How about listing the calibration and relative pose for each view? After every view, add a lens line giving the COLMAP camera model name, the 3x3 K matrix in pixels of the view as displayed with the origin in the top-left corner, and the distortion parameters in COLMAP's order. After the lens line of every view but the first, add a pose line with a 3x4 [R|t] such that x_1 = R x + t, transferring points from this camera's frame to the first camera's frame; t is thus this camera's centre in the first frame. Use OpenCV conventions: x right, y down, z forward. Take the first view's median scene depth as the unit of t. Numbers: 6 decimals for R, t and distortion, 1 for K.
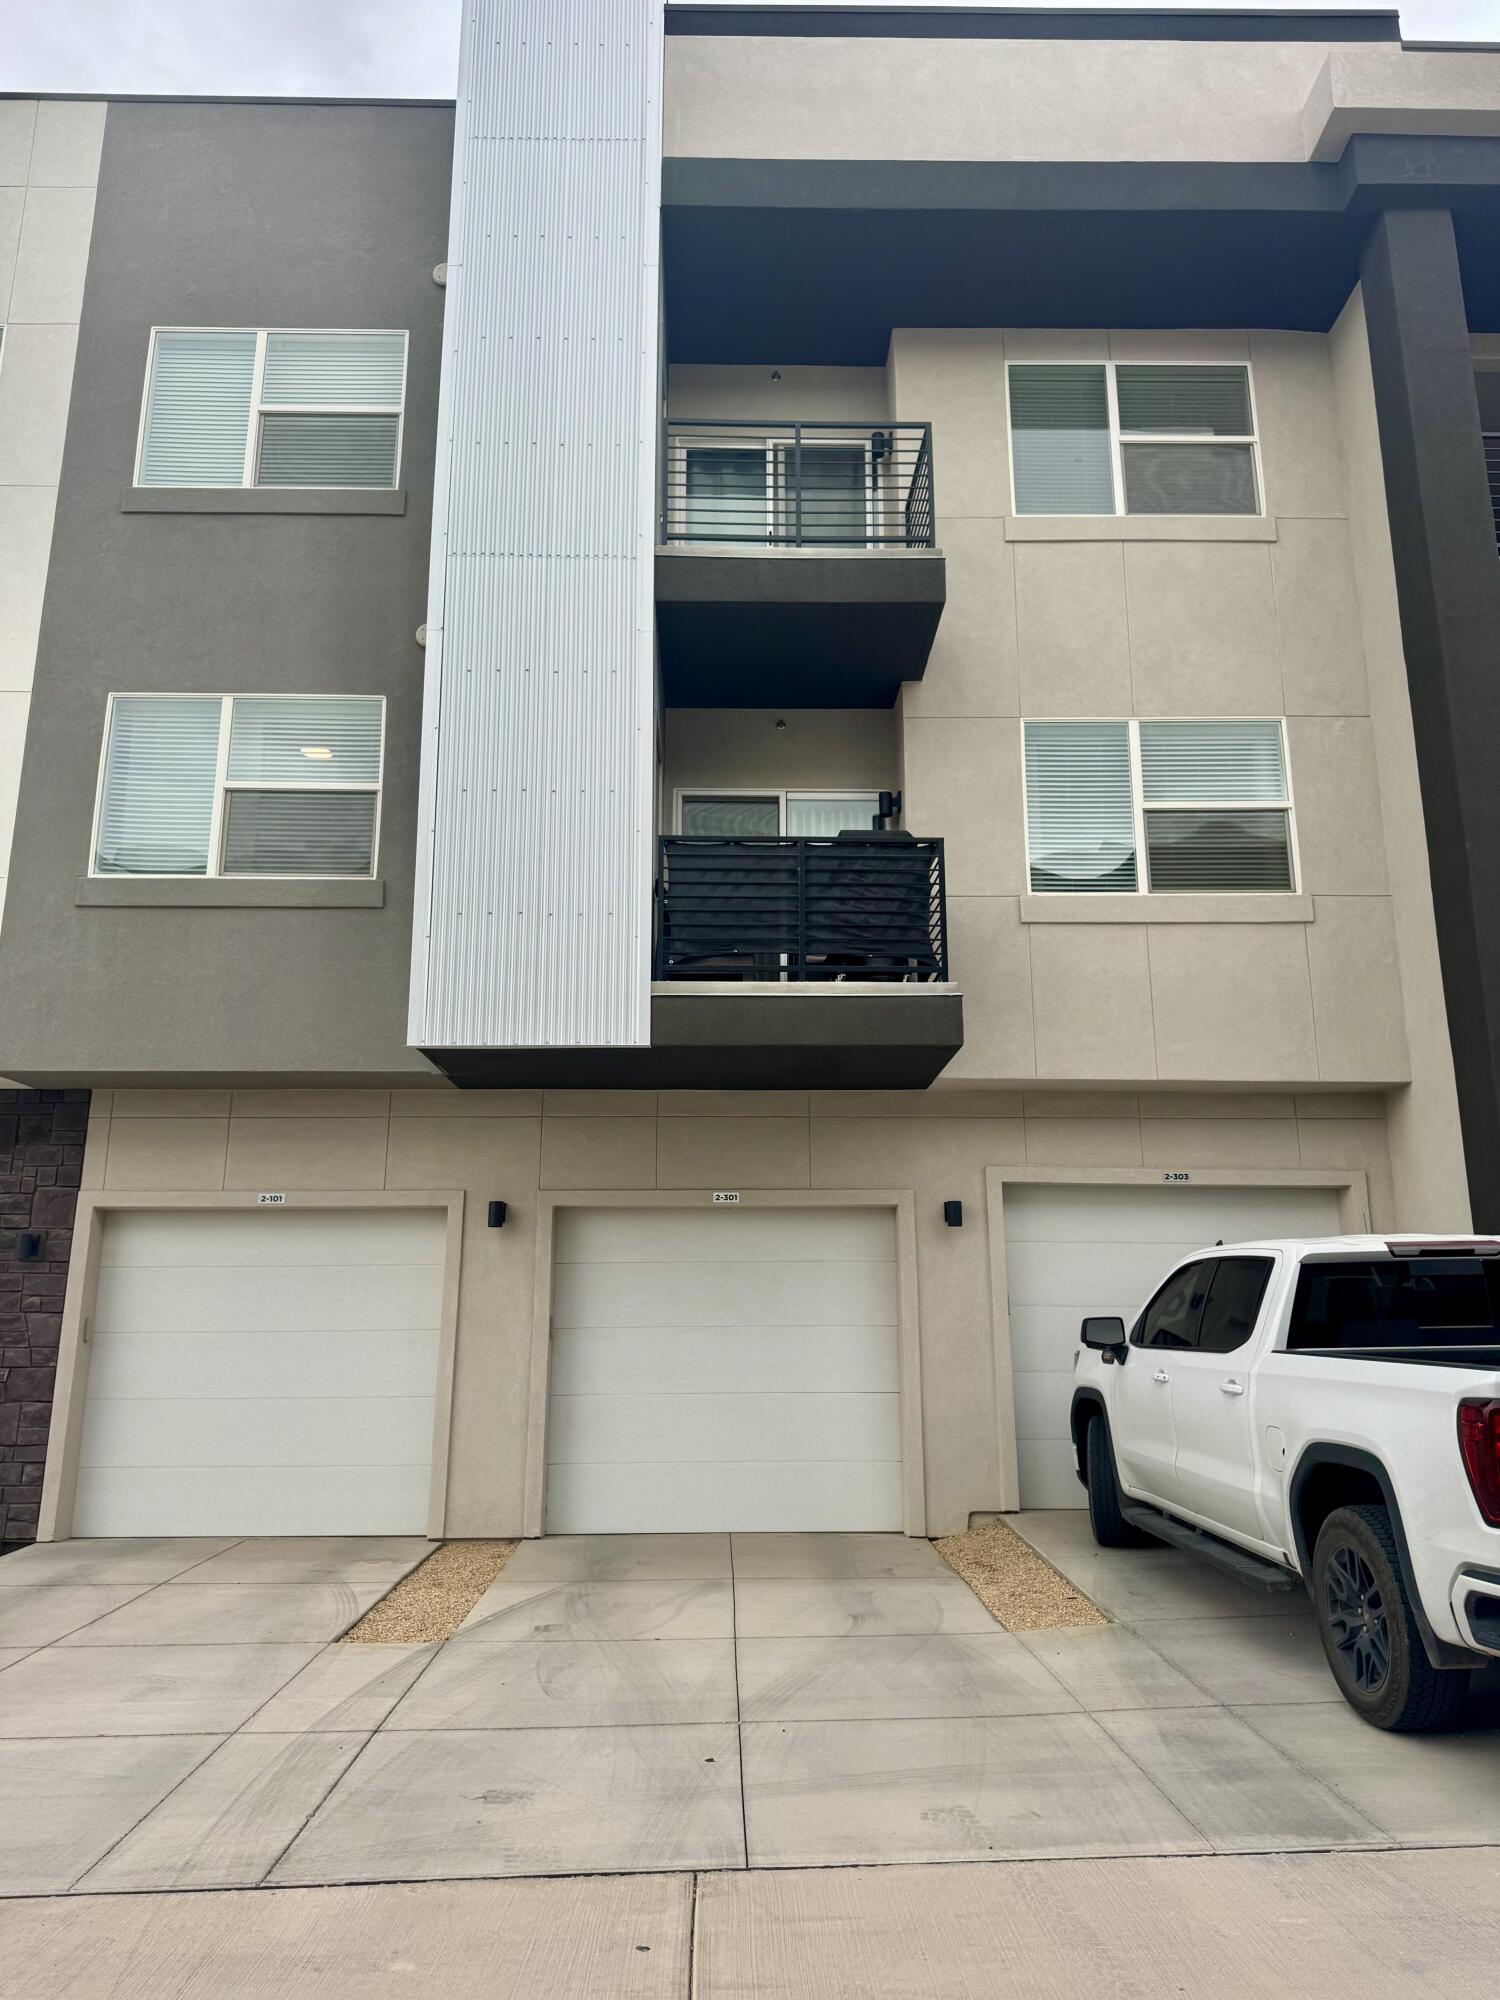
lens RADIAL K [[1392.6, 0, 750.0], [0, 1392.6, 1000.0], [0, 0, 1]] dist [0.021809, -0.001516]
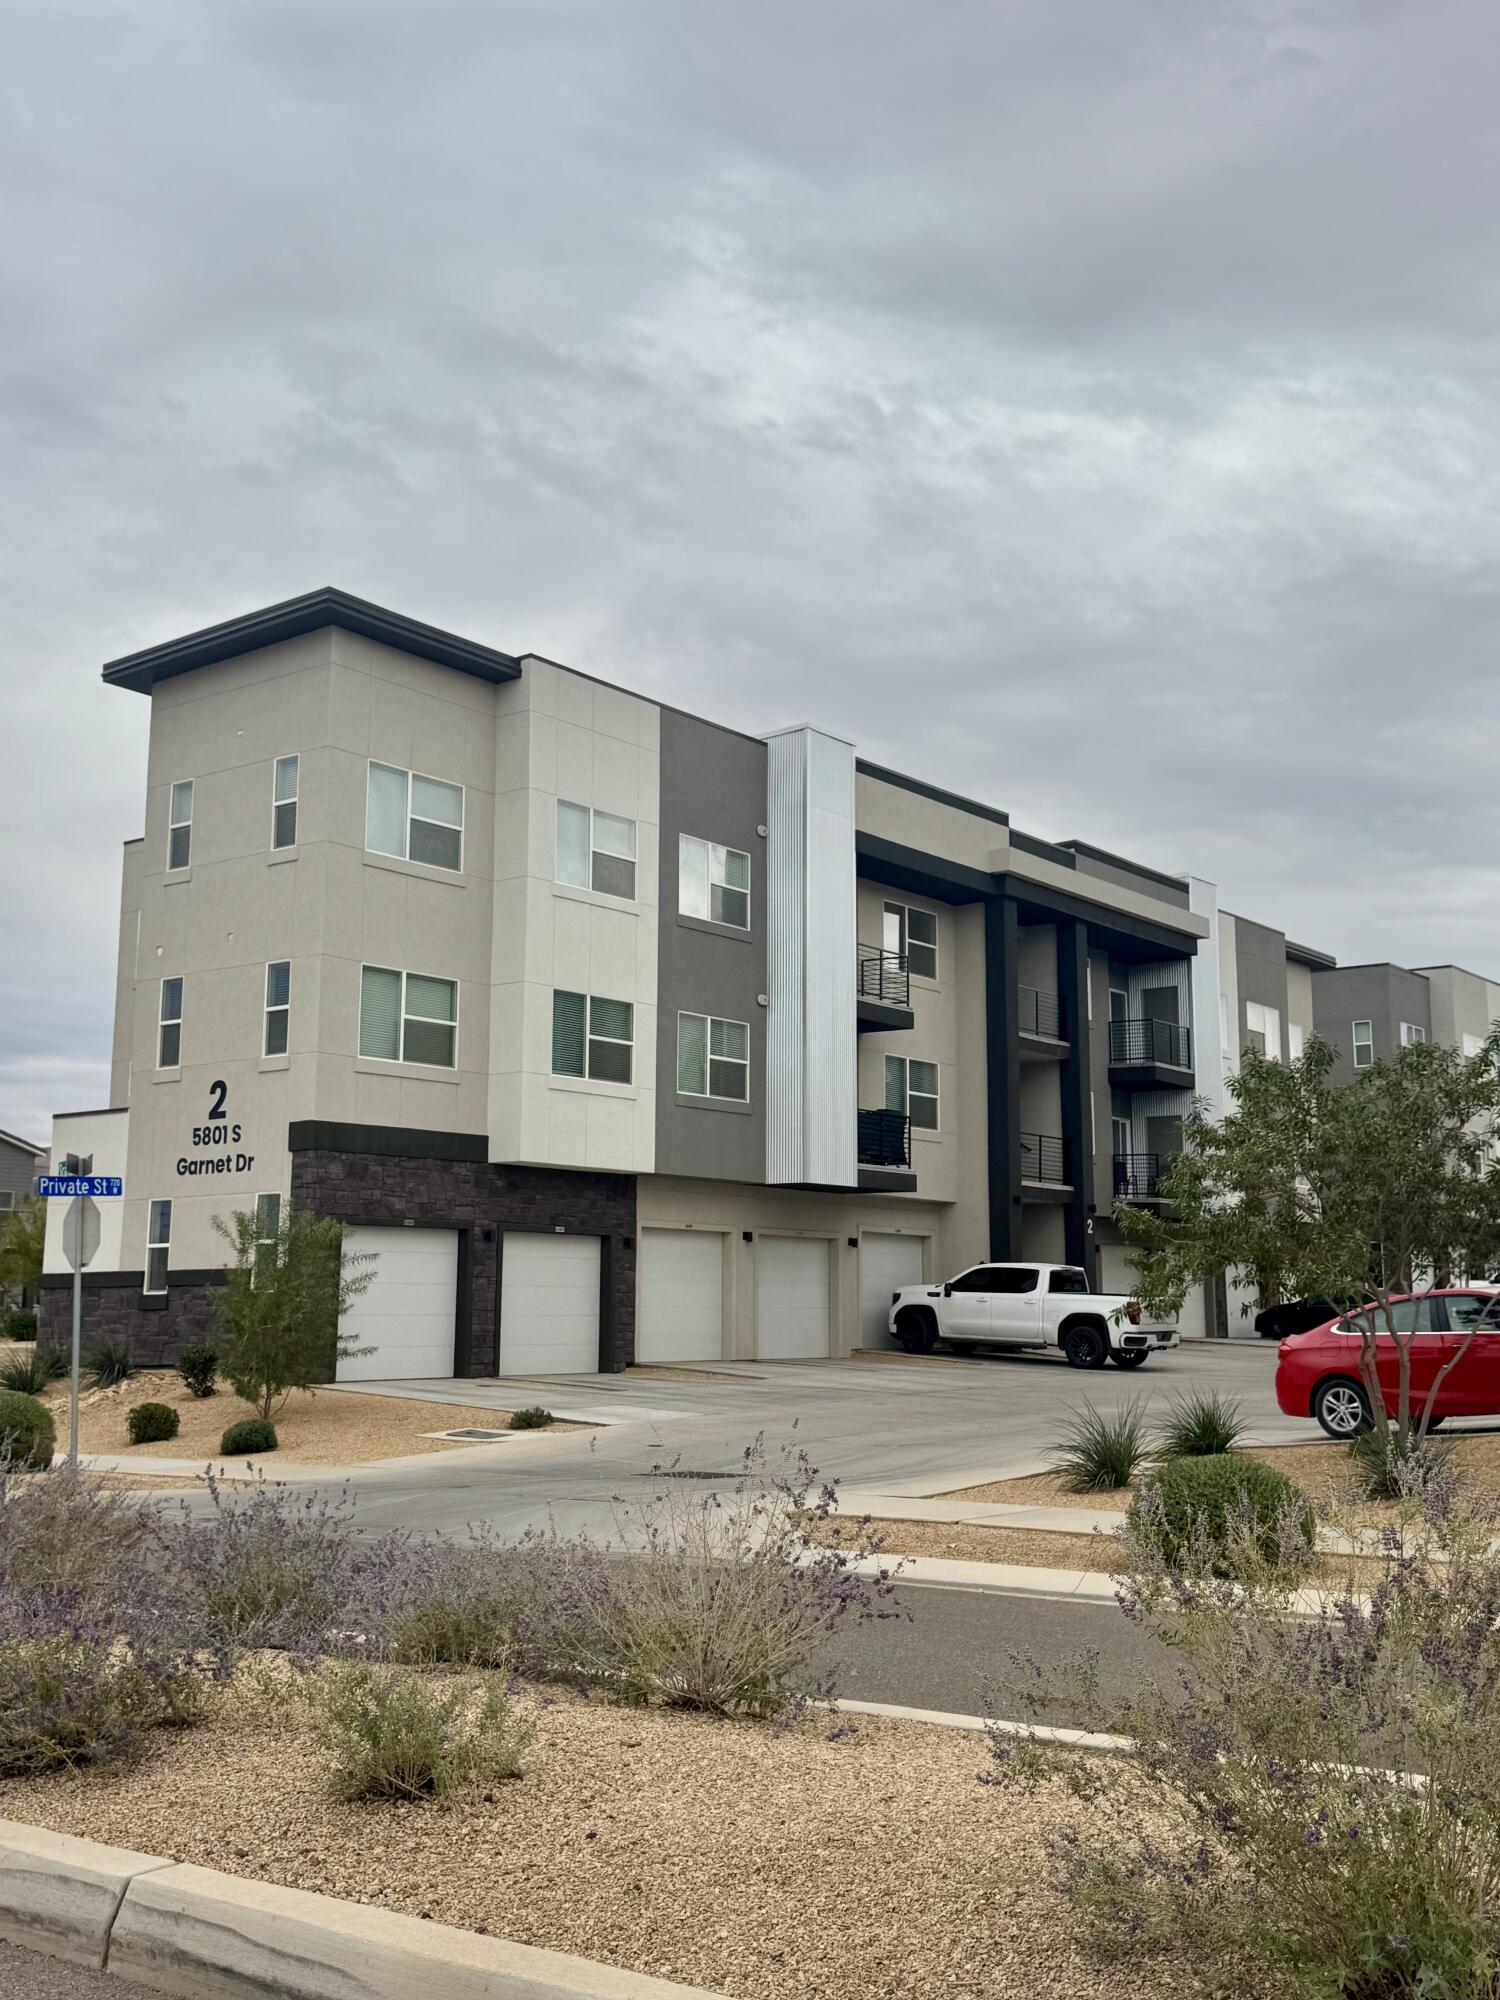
lens RADIAL K [[1936.9, 0, 750.0], [0, 1936.9, 1000.0], [0, 0, 1]] dist [0.003686, 0.000459]
pose [[0.629406, 0.130171, 0.766097, -2.861943], [-0.196185, 0.980552, -0.005429, -0.242573], [-0.751904, -0.146880, 0.642702, -1.166112]]
